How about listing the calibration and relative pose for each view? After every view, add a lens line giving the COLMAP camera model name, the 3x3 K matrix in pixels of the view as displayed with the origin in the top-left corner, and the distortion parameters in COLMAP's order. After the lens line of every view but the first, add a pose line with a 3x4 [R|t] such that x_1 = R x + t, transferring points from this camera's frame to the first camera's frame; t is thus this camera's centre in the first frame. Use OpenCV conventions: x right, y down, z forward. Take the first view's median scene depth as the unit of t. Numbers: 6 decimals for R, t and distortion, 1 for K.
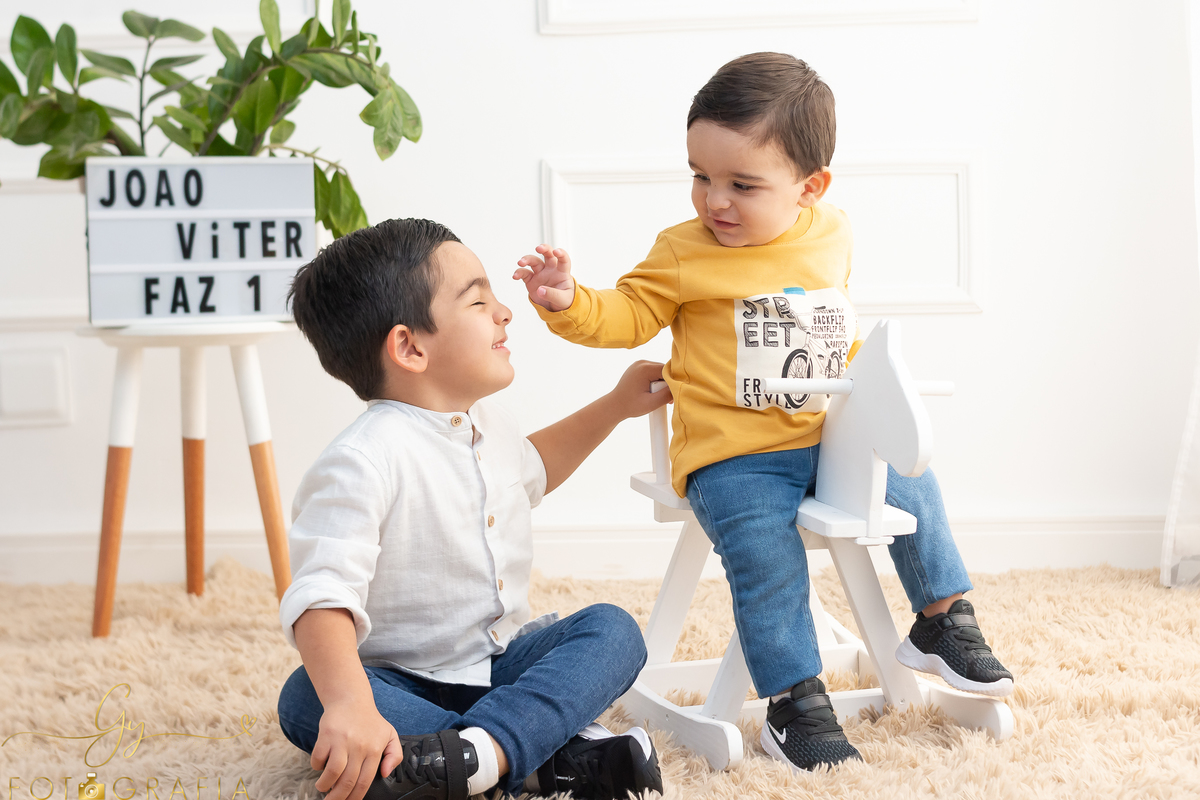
lens RADIAL K [[2141.8, 0, 603.6], [0, 2141.8, 396.4], [0, 0, 1]] dist [0.002763, 0.054700]
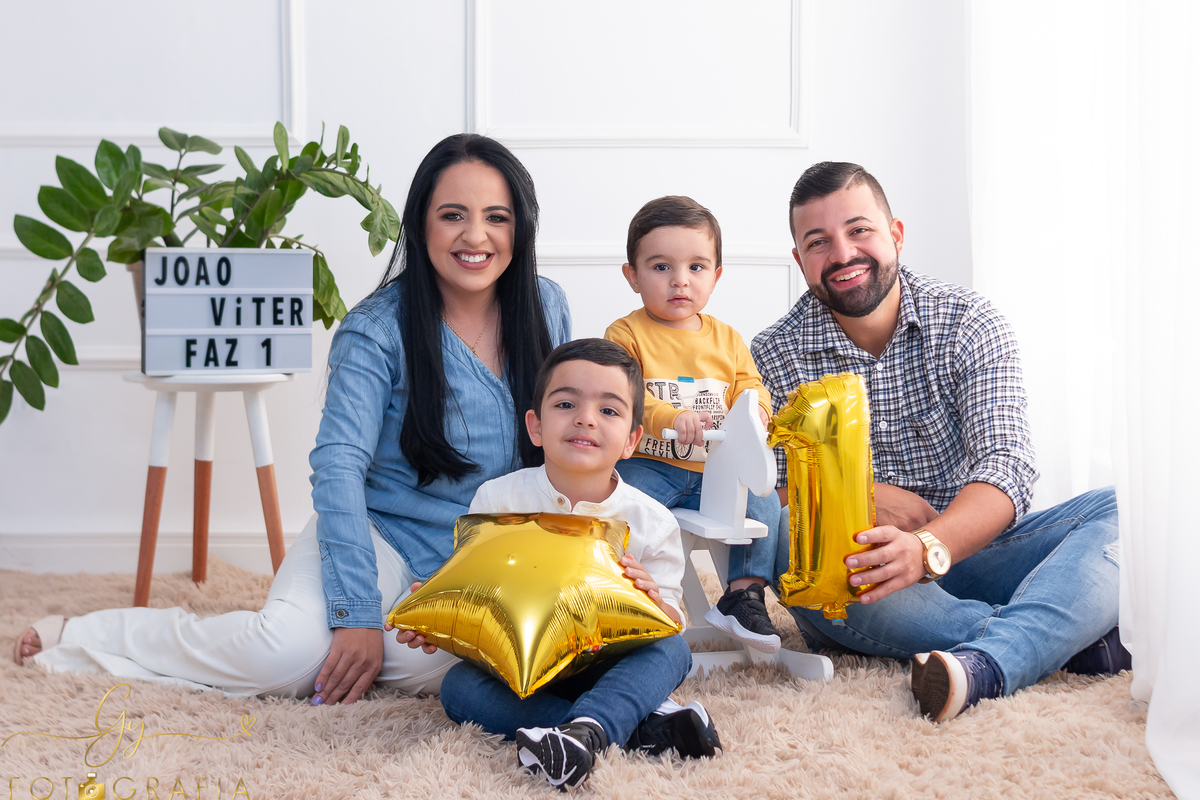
lens RADIAL K [[2141.9, 0, 539.2], [0, 2141.9, 398.3], [0, 0, 1]] dist [0.034541, 0.129794]
pose [[0.996864, 0.021916, 0.076040, -0.096255], [-0.021600, 0.999754, -0.004979, -0.016982], [-0.076130, 0.003321, 0.997092, -0.322388]]
